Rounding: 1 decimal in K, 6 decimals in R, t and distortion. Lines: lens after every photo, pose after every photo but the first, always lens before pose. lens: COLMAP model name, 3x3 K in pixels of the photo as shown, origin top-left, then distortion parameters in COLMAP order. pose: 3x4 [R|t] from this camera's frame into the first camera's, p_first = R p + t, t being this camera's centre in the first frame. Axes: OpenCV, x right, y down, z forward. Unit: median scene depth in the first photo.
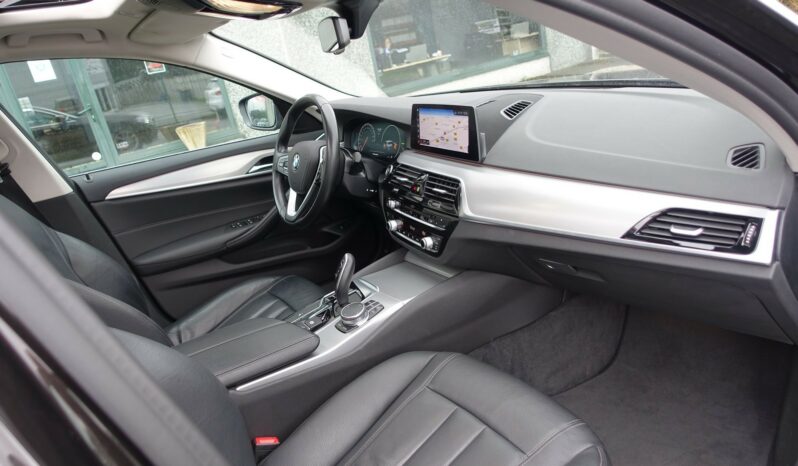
lens RADIAL K [[543.0, 0, 398.0], [0, 543.0, 234.4], [0, 0, 1]] dist [-0.005640, 0.012751]
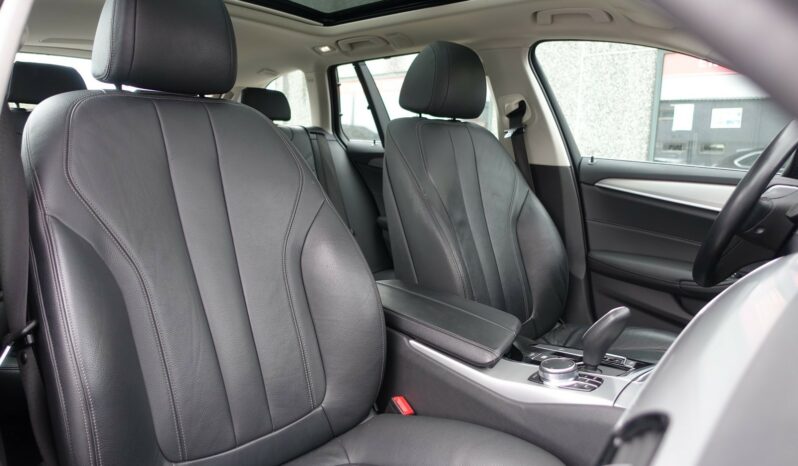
lens RADIAL K [[543.0, 0, 398.7], [0, 543.0, 235.6], [0, 0, 1]] dist [-0.005640, 0.012751]
pose [[0.204700, 0.337637, -0.918749, 0.360589], [-0.397299, 0.886488, 0.237262, -0.077081], [0.894568, 0.316450, 0.315607, 0.386586]]
